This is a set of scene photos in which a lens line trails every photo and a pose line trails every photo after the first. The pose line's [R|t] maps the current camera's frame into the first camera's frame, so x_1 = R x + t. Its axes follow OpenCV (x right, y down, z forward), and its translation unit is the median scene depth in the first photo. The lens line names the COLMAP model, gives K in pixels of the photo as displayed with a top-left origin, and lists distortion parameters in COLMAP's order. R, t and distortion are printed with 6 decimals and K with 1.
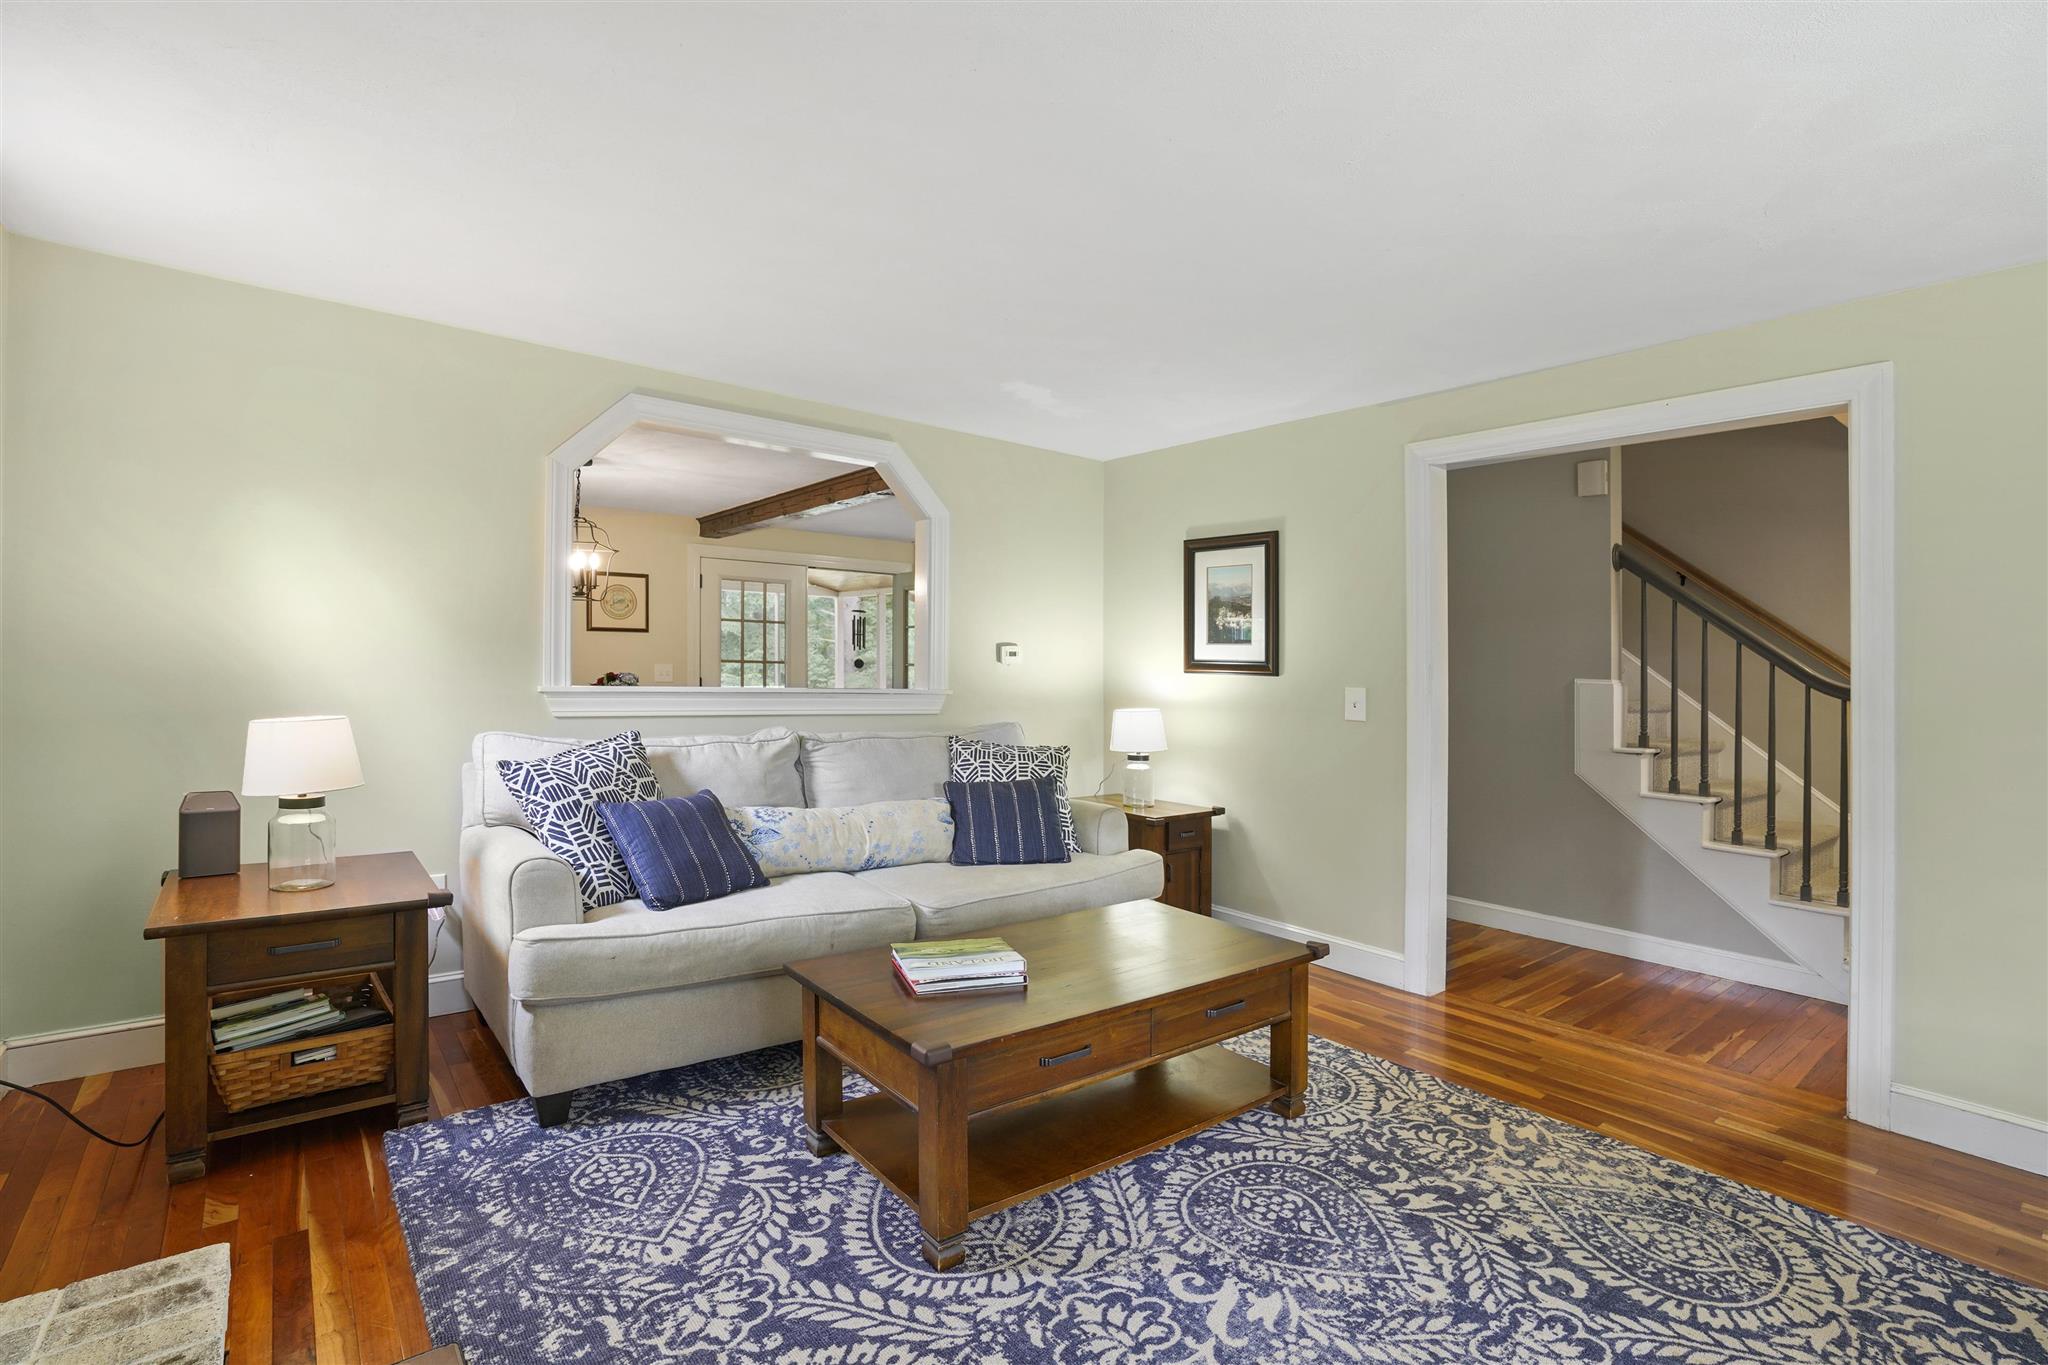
lens RADIAL K [[947.8, 0, 1040.8], [0, 947.8, 667.5], [0, 0, 1]] dist [-0.030002, 0.004580]
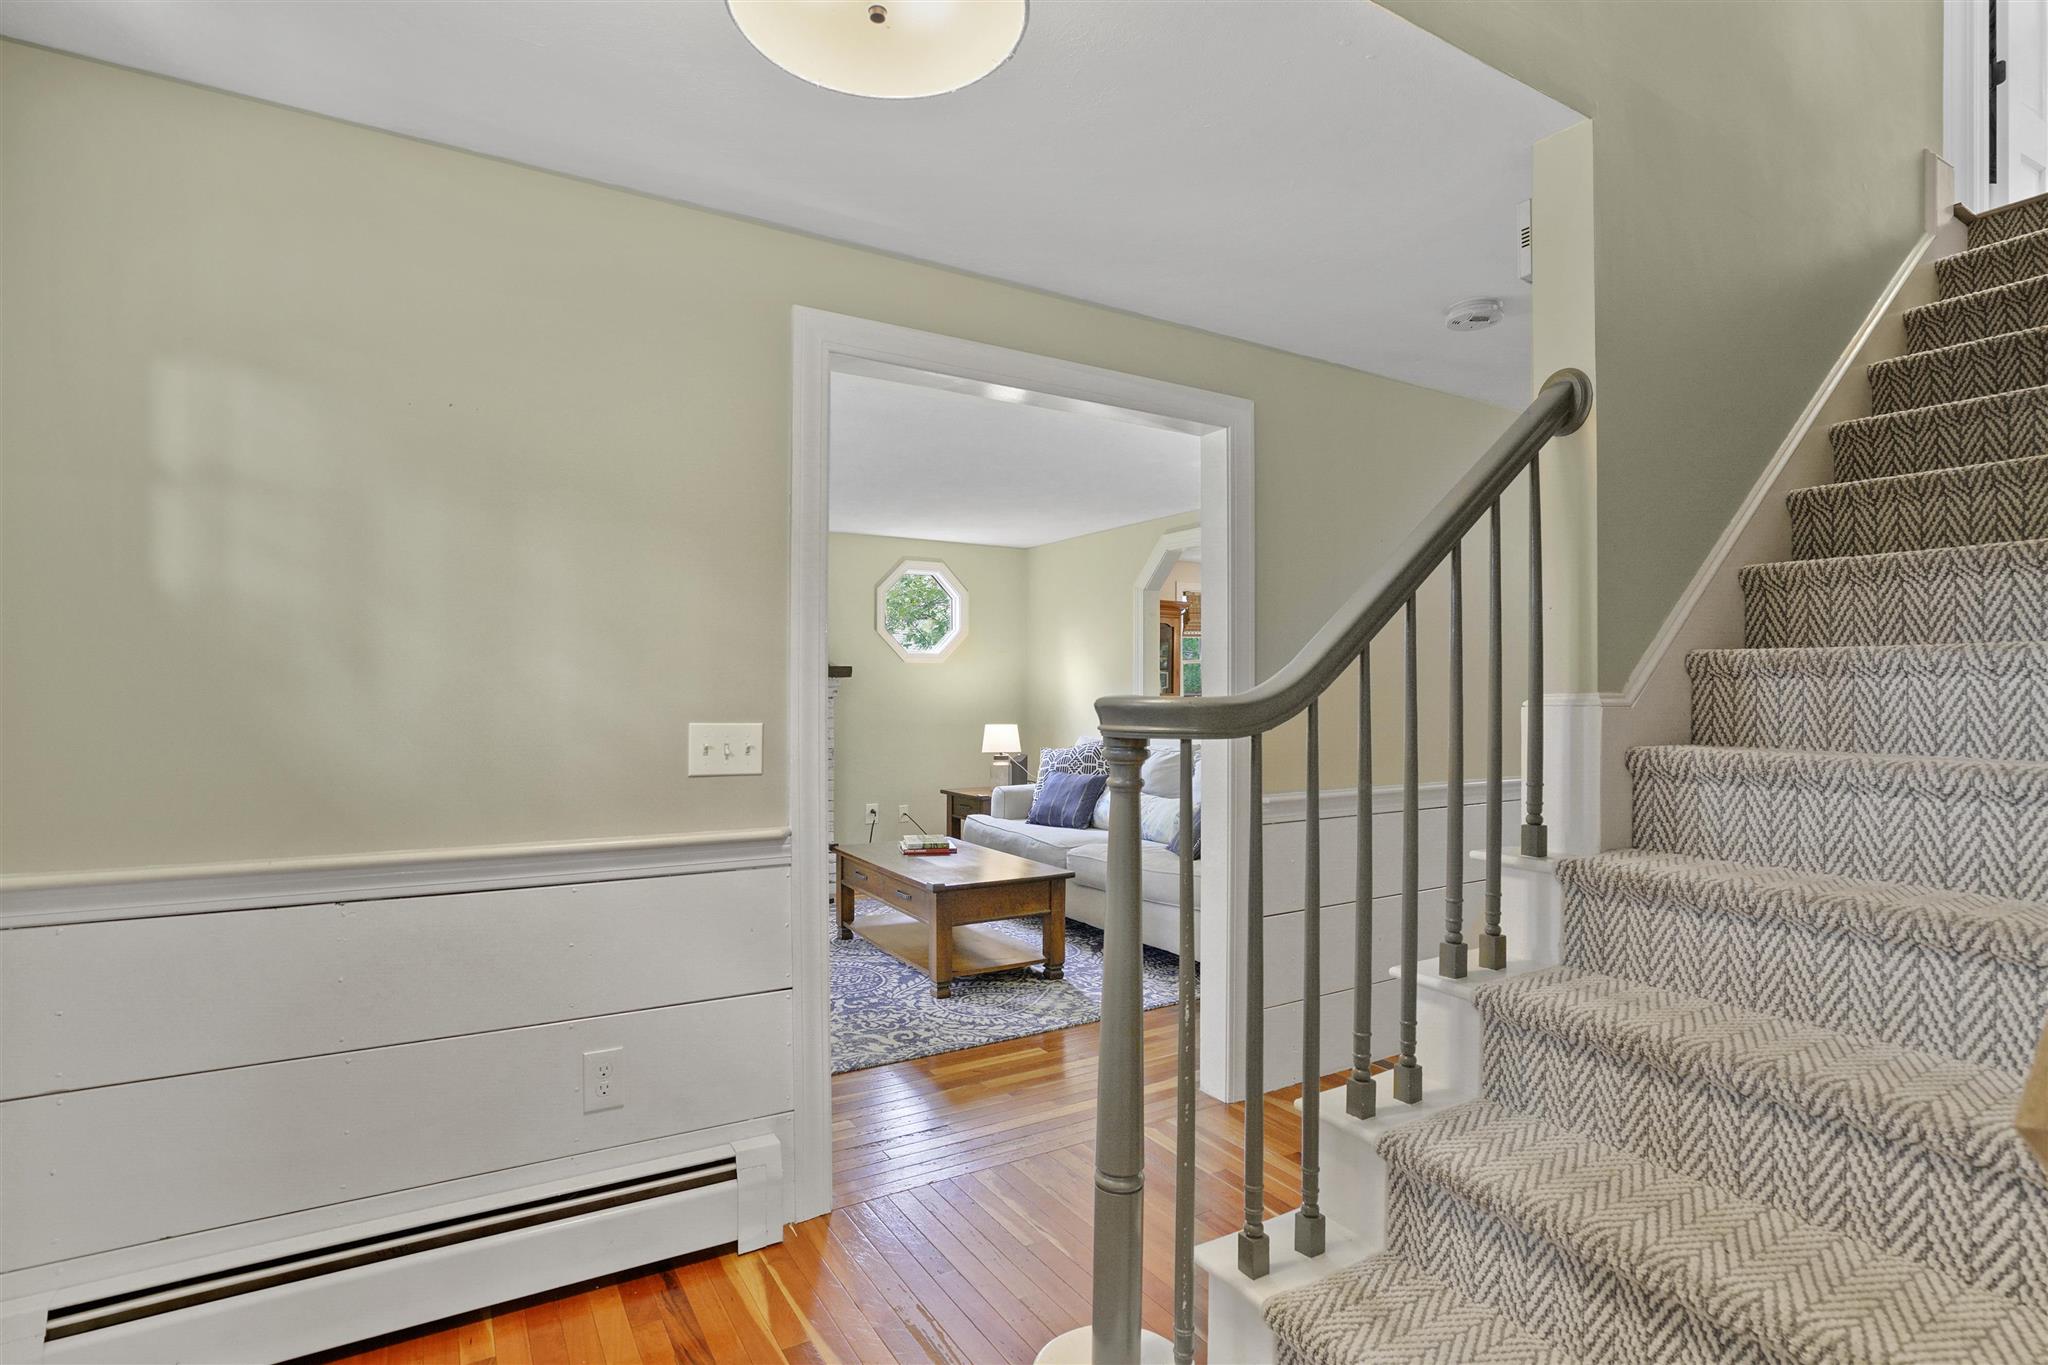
lens RADIAL K [[1042.5, 0, 1013.7], [0, 1042.5, 695.4], [0, 0, 1]] dist [-0.043007, 0.019104]
pose [[-0.161653, -0.021878, -0.986605, 2.543192], [0.000569, 0.999752, -0.022263, 0.051067], [0.986847, -0.004160, -0.161601, 1.879681]]
